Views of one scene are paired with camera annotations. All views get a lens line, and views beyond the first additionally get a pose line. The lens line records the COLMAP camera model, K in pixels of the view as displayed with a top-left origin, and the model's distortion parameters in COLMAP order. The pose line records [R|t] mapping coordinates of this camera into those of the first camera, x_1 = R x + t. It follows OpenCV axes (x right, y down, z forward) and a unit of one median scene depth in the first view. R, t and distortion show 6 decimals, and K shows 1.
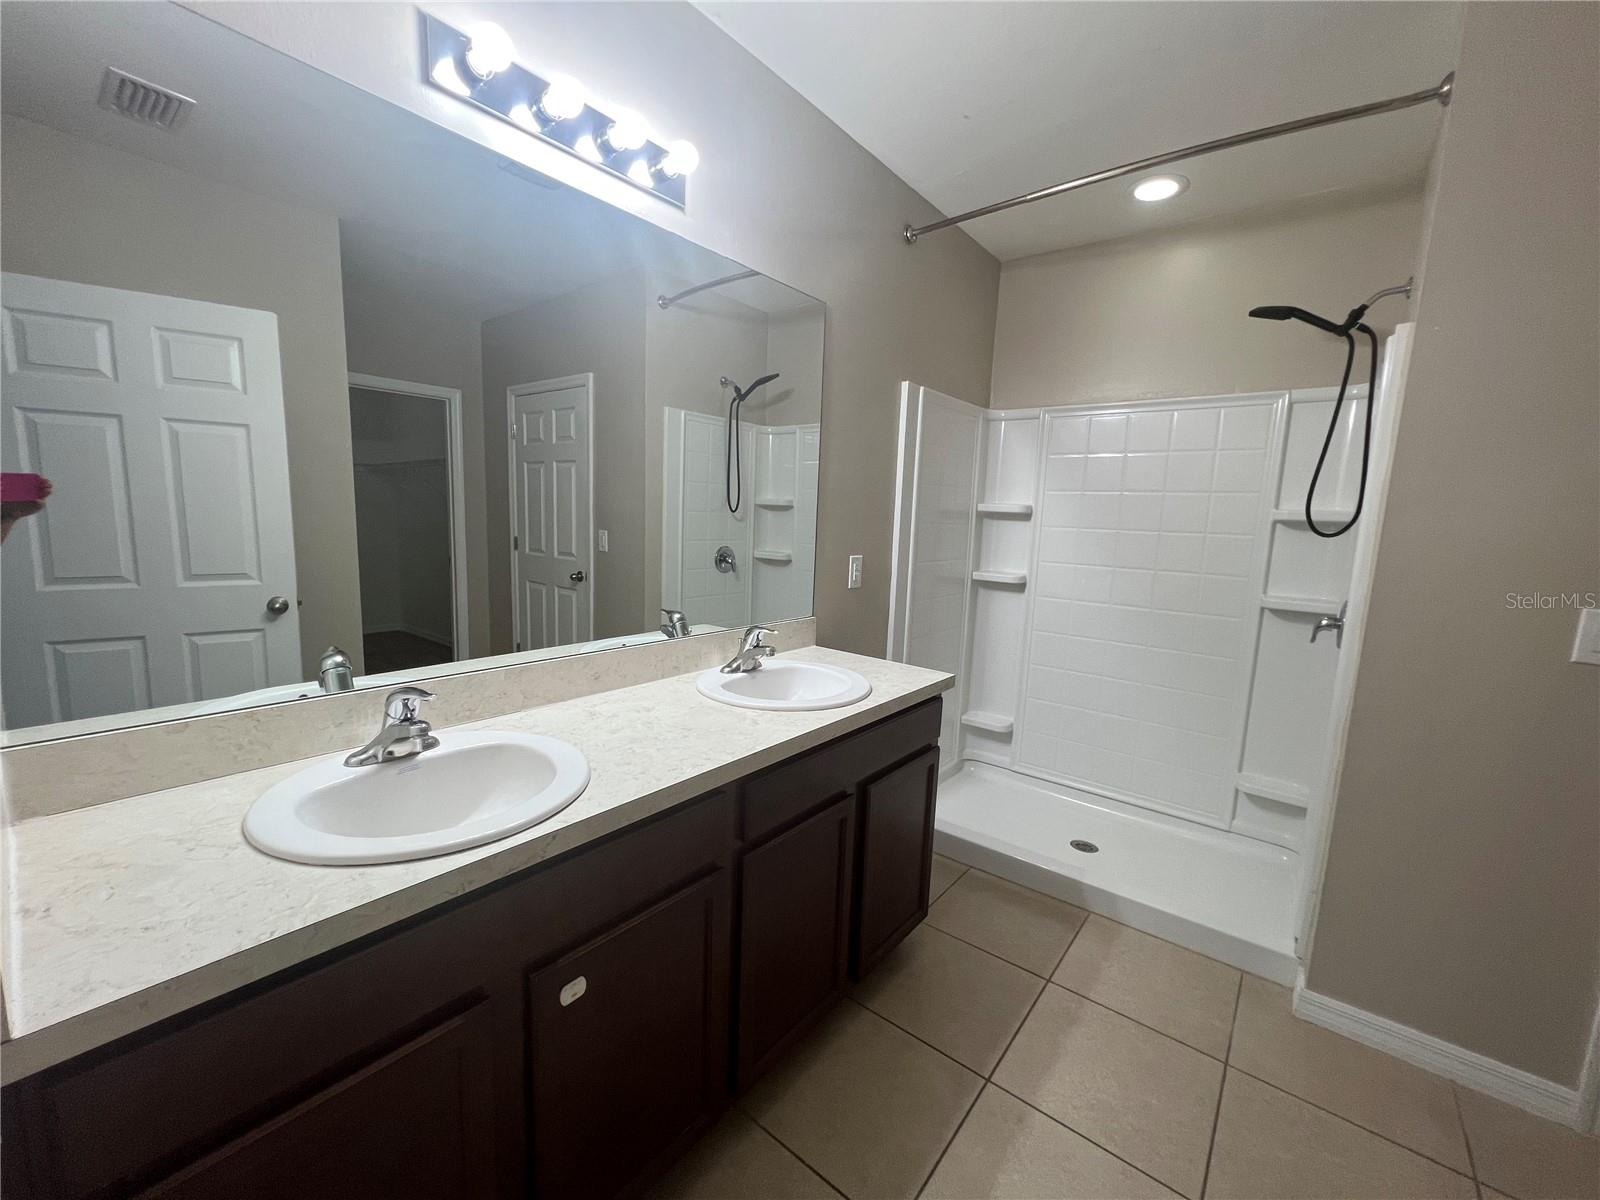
lens RADIAL K [[643.6, 0, 799.6], [0, 643.6, 604.3], [0, 0, 1]] dist [-0.002064, 0.000787]
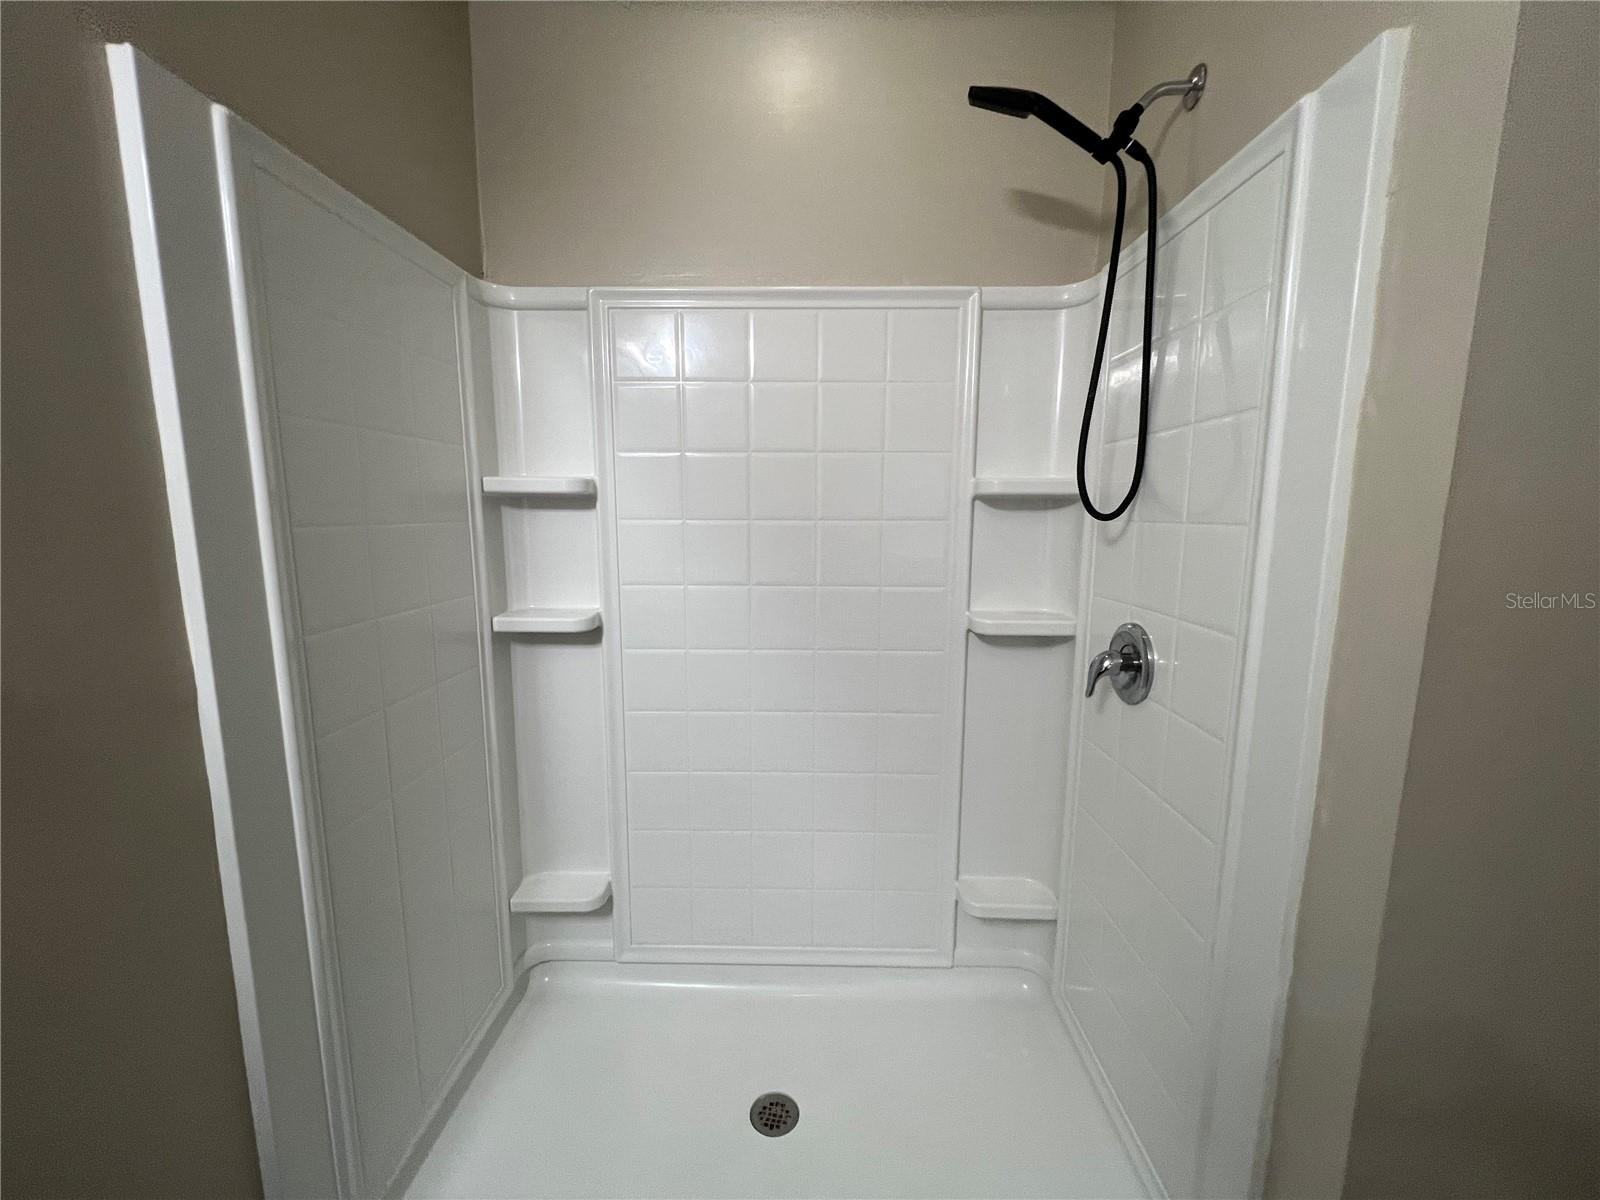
lens RADIAL K [[643.6, 0, 799.6], [0, 643.6, 604.3], [0, 0, 1]] dist [-0.002064, 0.000787]
pose [[0.791838, -0.121036, 0.598617, 0.191199], [0.109575, 0.992416, 0.055715, -0.072343], [-0.600821, 0.021476, 0.799095, 0.551071]]
